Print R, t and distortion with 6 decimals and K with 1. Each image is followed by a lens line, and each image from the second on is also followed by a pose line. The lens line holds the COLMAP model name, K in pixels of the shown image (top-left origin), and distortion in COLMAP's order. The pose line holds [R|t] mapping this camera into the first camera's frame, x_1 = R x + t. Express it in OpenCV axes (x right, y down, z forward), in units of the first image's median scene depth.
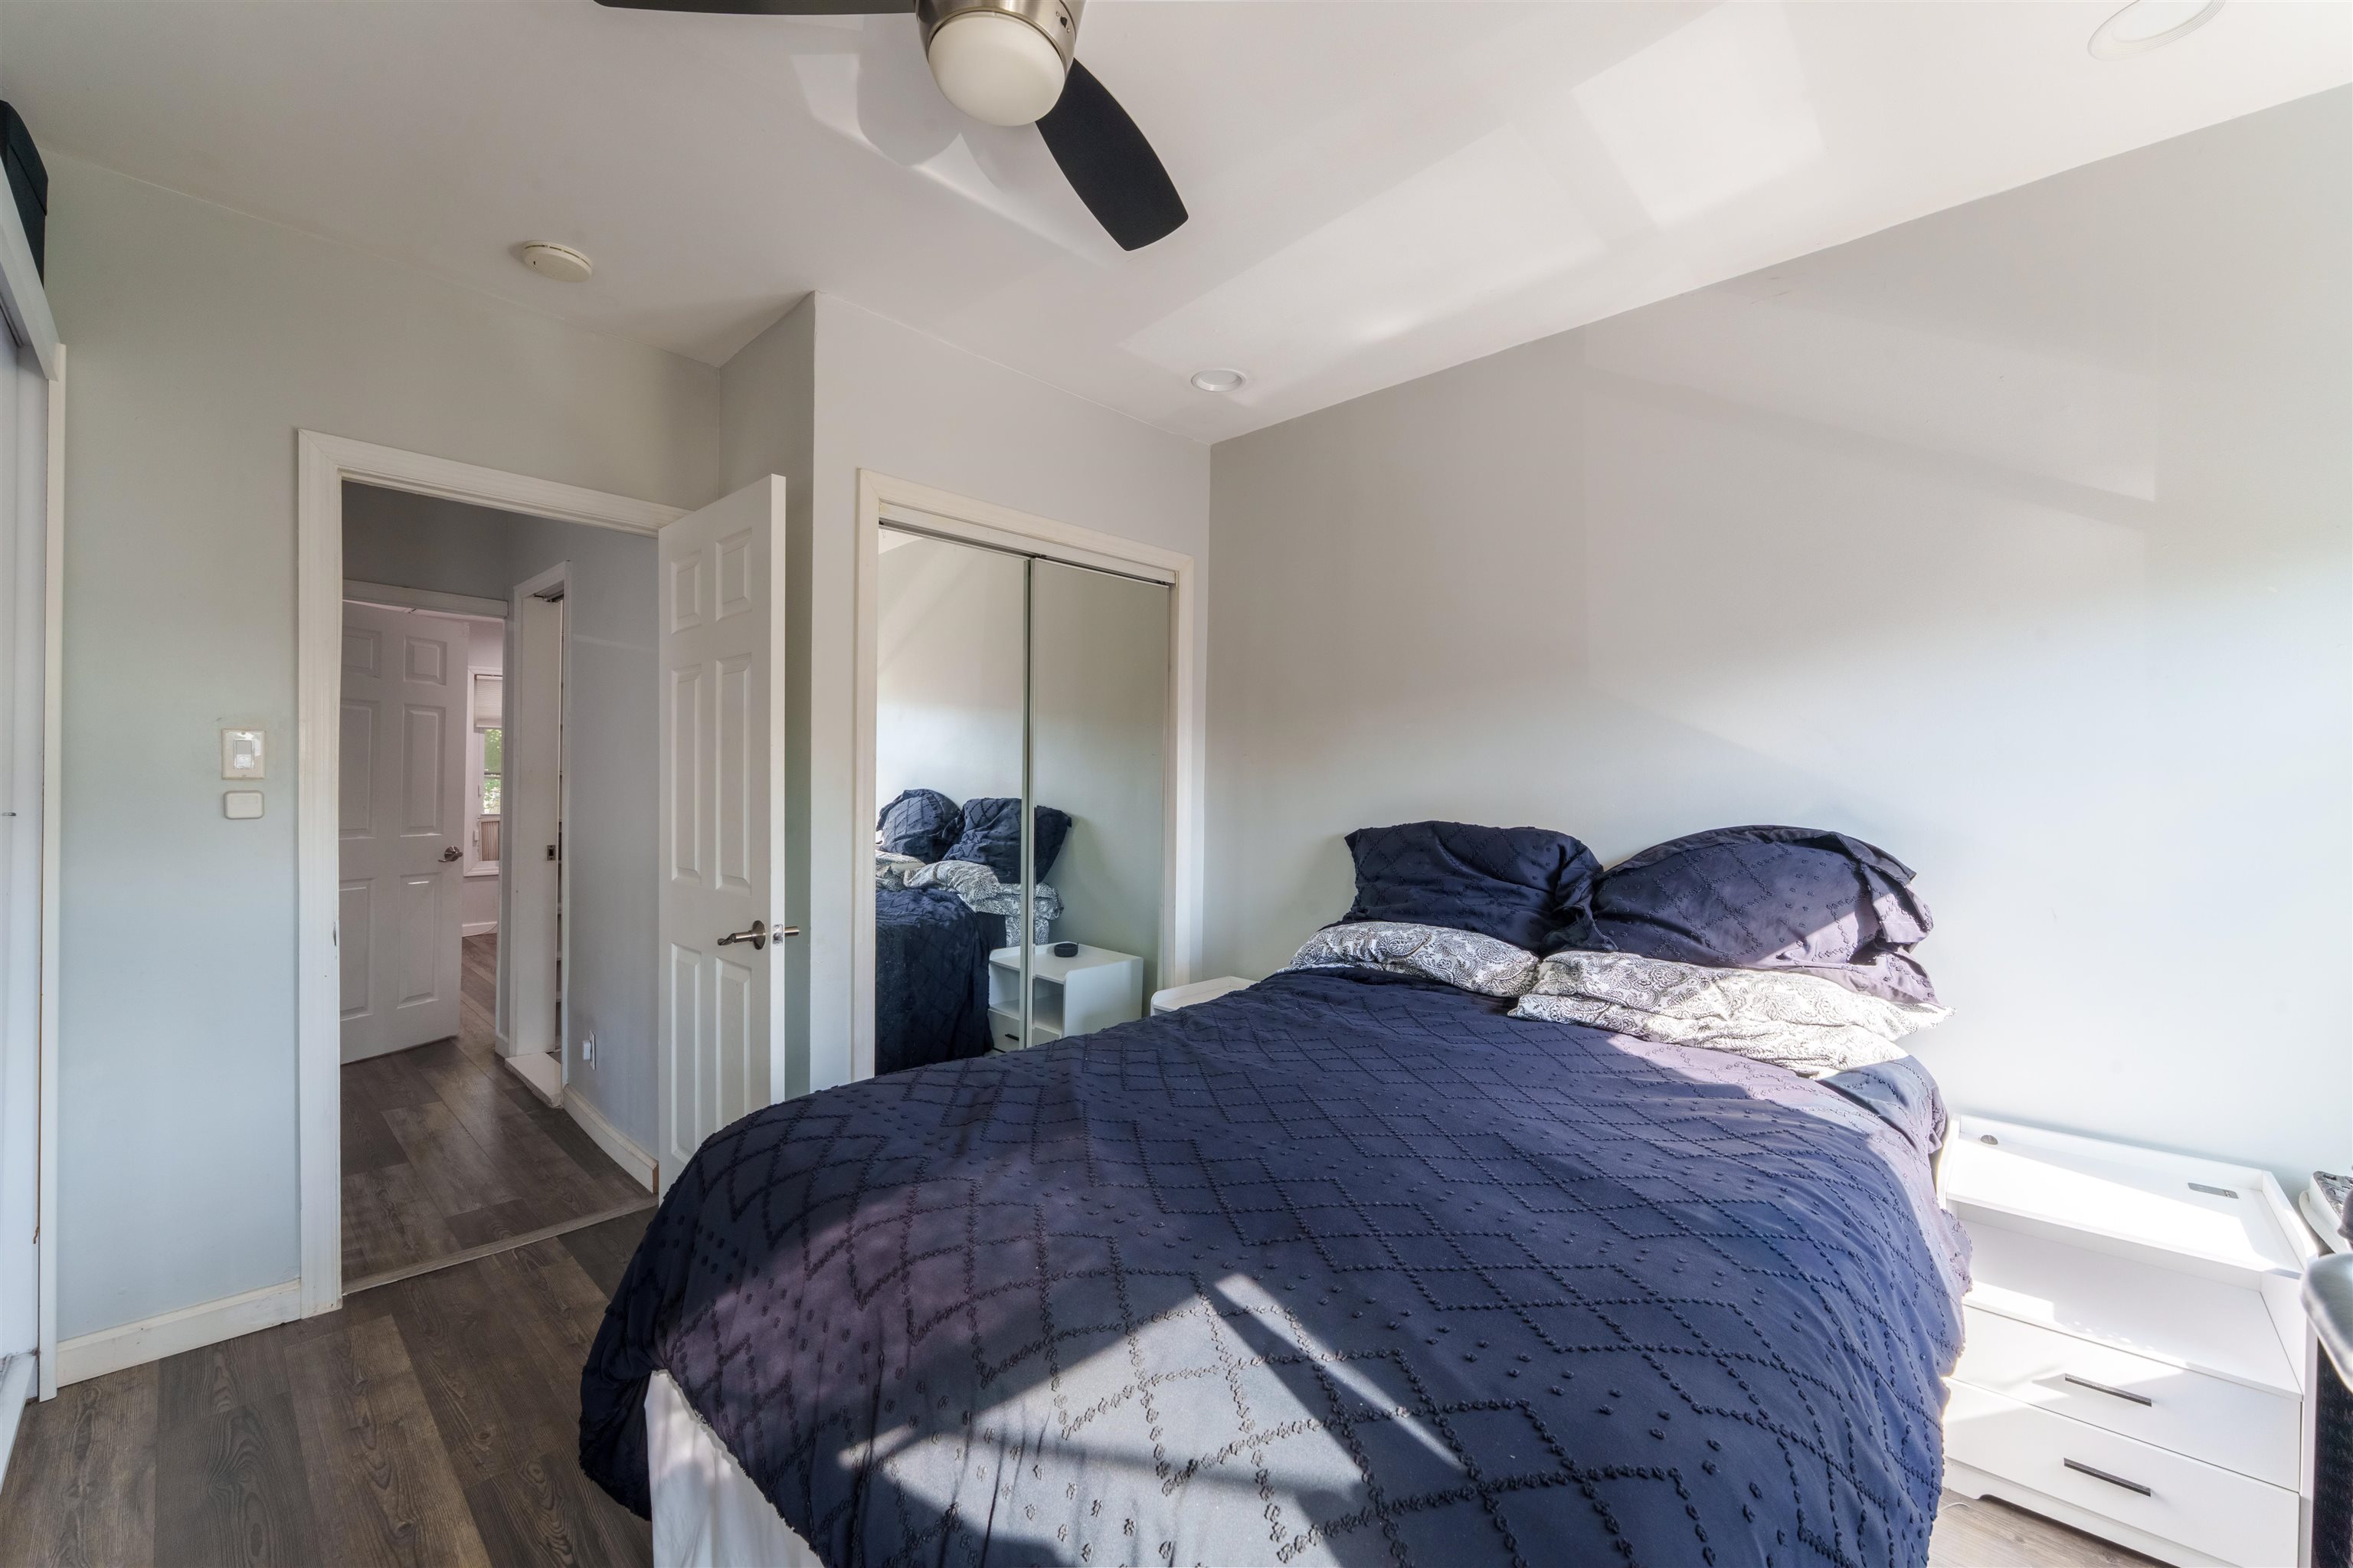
lens RADIAL K [[925.3, 0, 1169.6], [0, 925.3, 779.4], [0, 0, 1]] dist [0.002107, 0.000007]
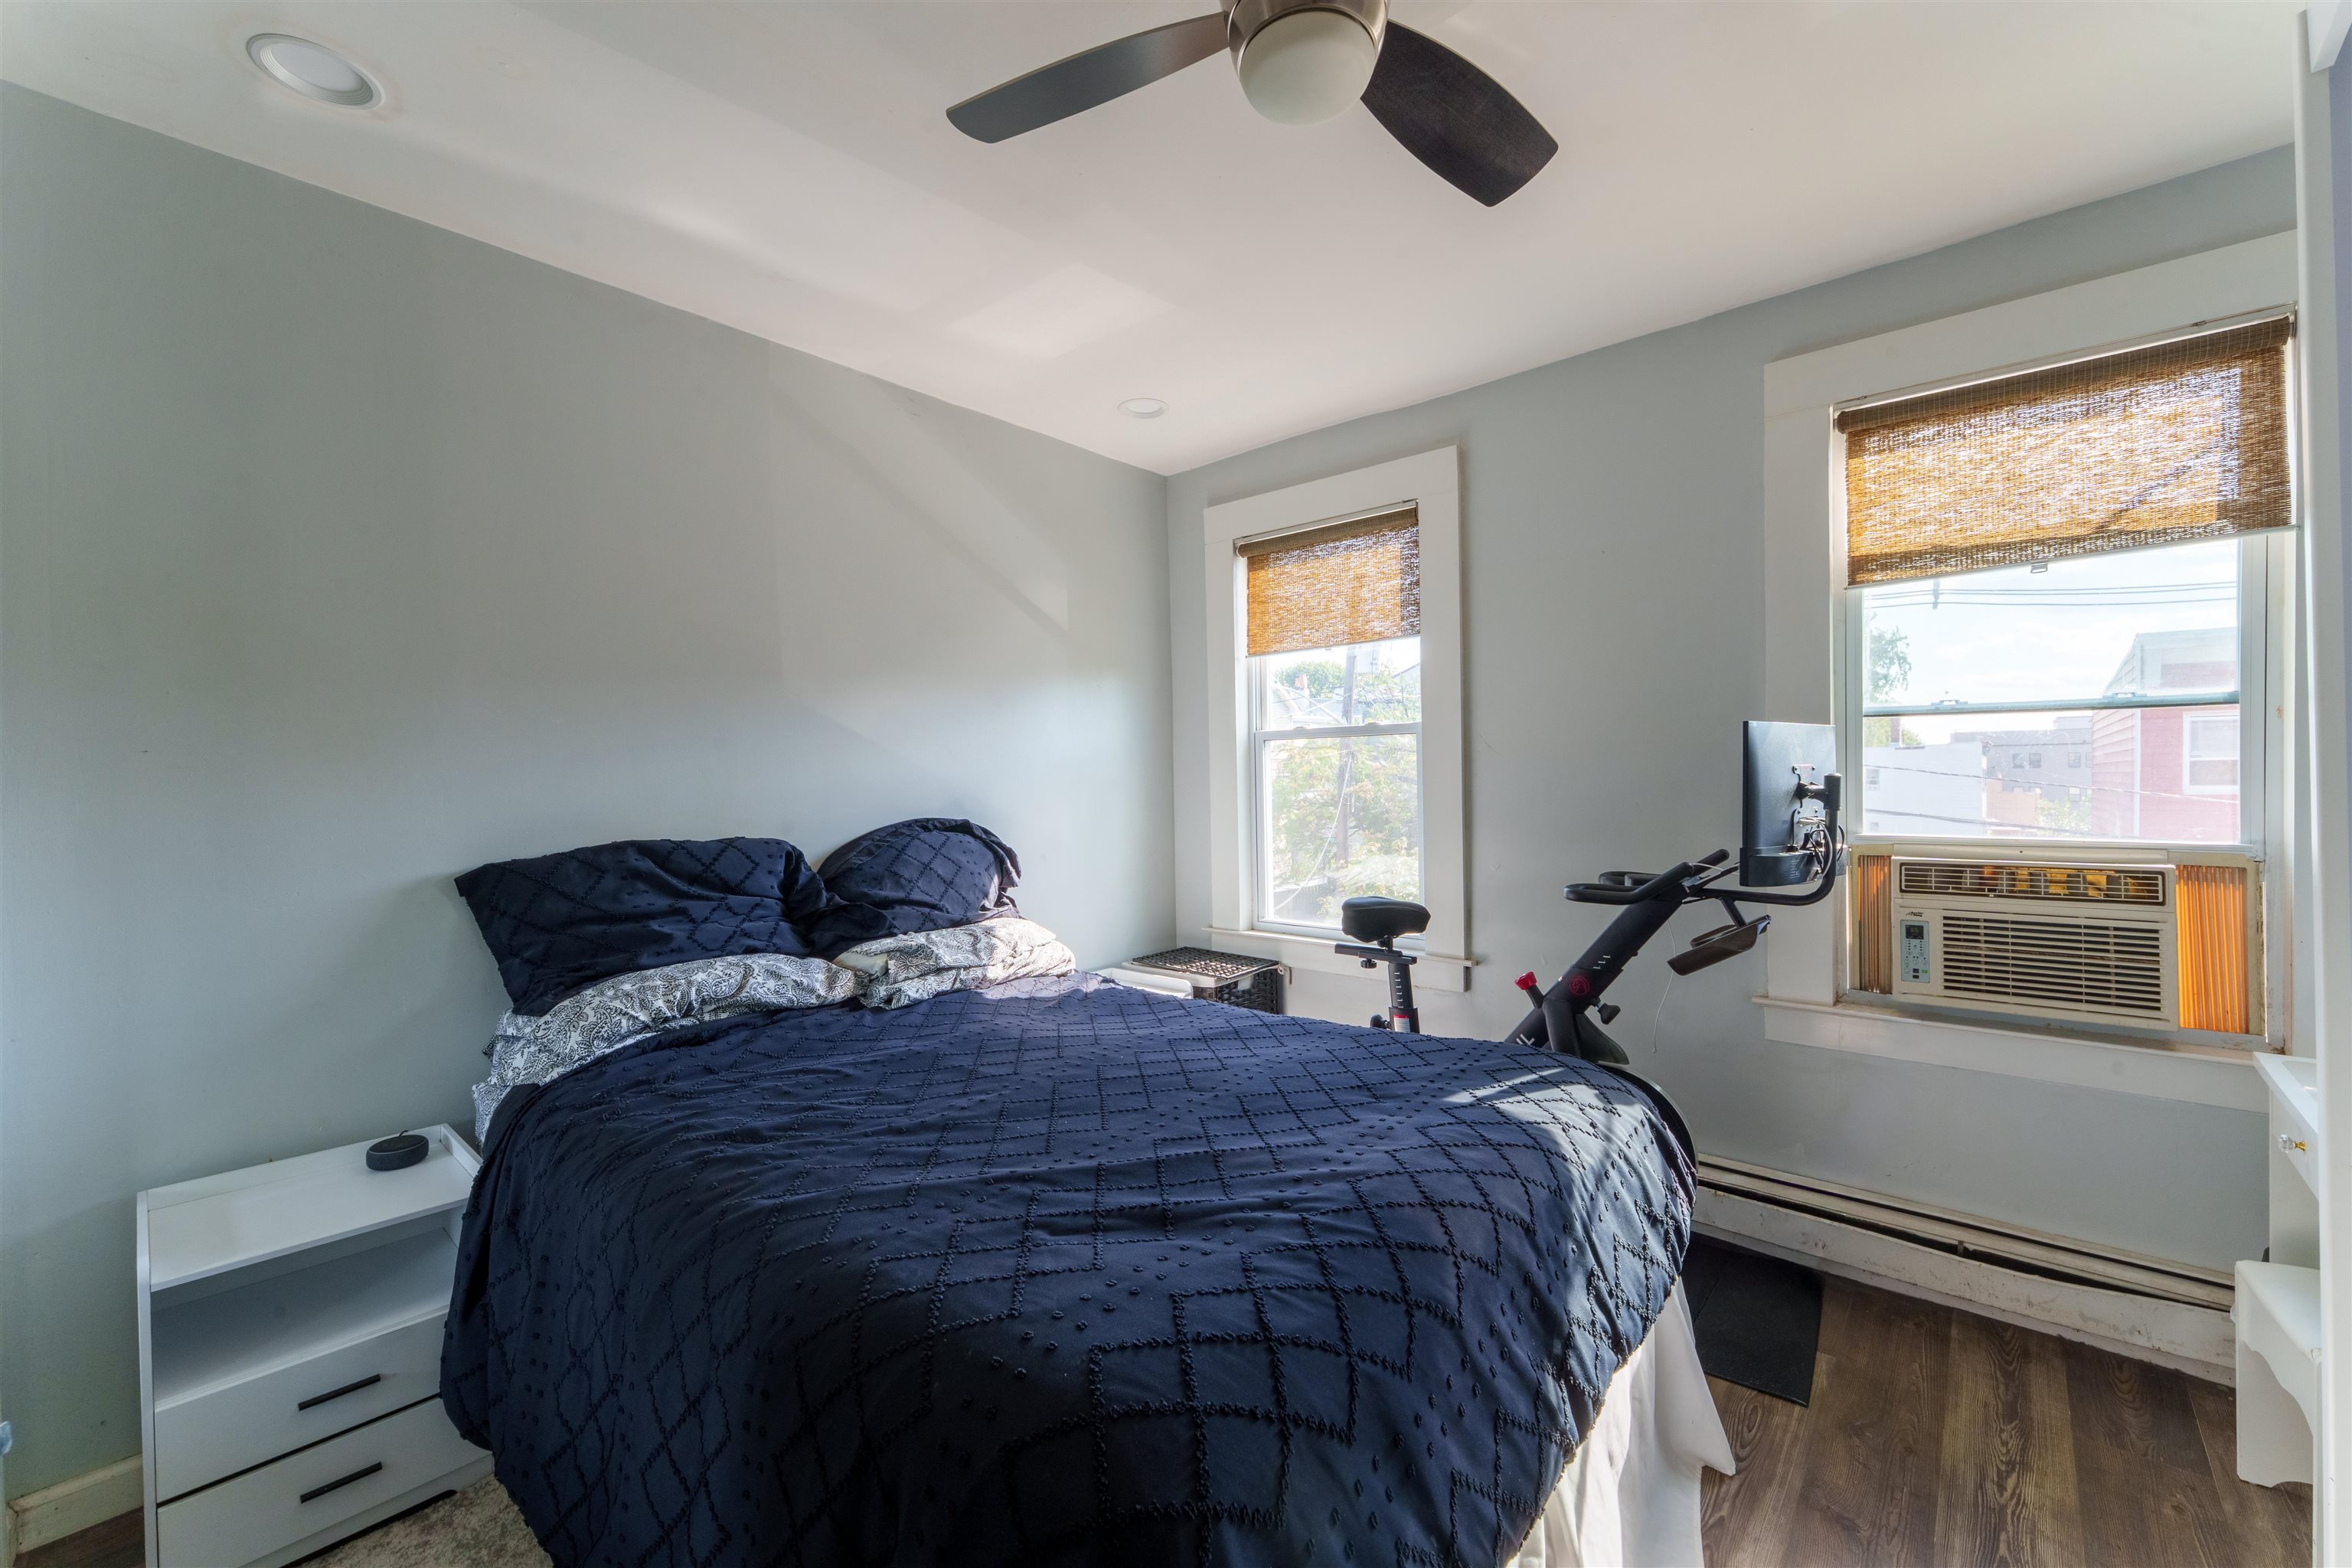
lens RADIAL K [[924.9, 0, 1168.7], [0, 924.9, 786.5], [0, 0, 1]] dist [0.002107, 0.000007]
pose [[-0.042703, 0.000278, 0.999088, -0.677358], [0.019073, 0.999818, 0.000537, 0.010515], [-0.998906, 0.019079, -0.042700, 0.722642]]
